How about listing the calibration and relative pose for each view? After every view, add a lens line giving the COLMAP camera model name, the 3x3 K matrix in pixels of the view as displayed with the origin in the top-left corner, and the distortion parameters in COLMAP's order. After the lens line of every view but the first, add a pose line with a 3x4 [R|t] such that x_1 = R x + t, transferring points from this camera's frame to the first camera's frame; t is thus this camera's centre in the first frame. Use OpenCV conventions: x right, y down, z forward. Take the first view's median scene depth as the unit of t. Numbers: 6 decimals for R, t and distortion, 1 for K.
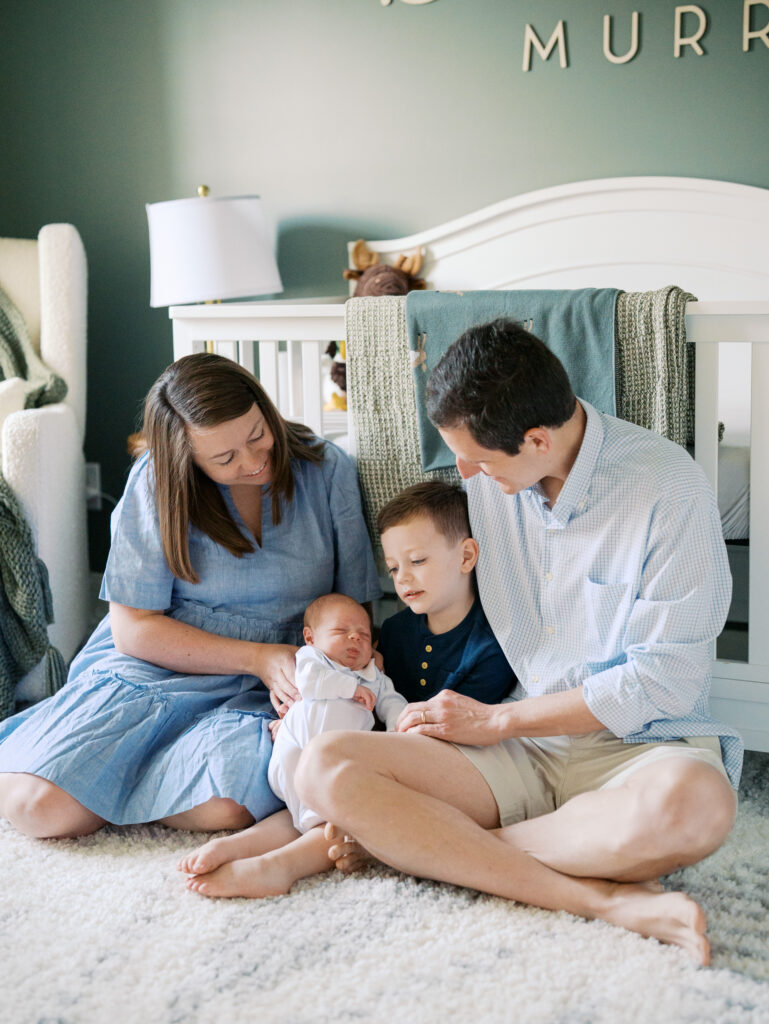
lens RADIAL K [[1570.6, 0, 425.1], [0, 1570.6, 508.2], [0, 0, 1]] dist [0.219704, 0.015499]
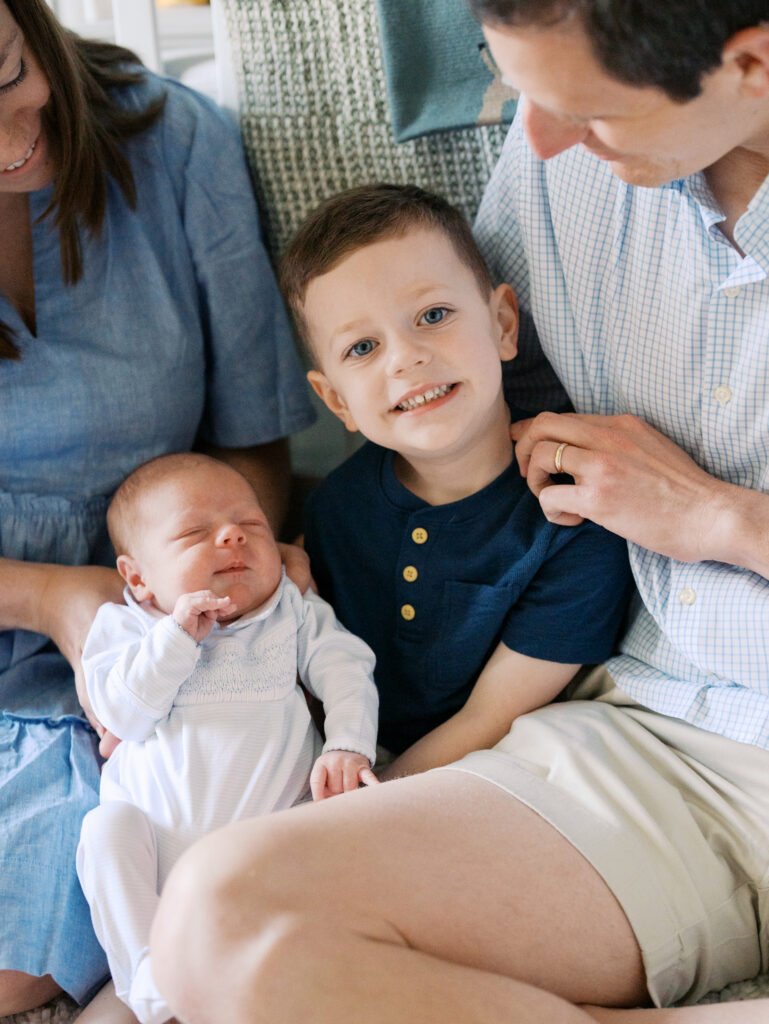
lens RADIAL K [[1765.6, 0, 384.5], [0, 1765.6, 512.0], [0, 0, 1]] dist [-0.148091, 0.011425]
pose [[0.997166, -0.052697, 0.053691, -0.036480], [0.040559, 0.977654, 0.206271, -0.023202], [-0.063361, -0.203509, 0.977021, 0.506499]]
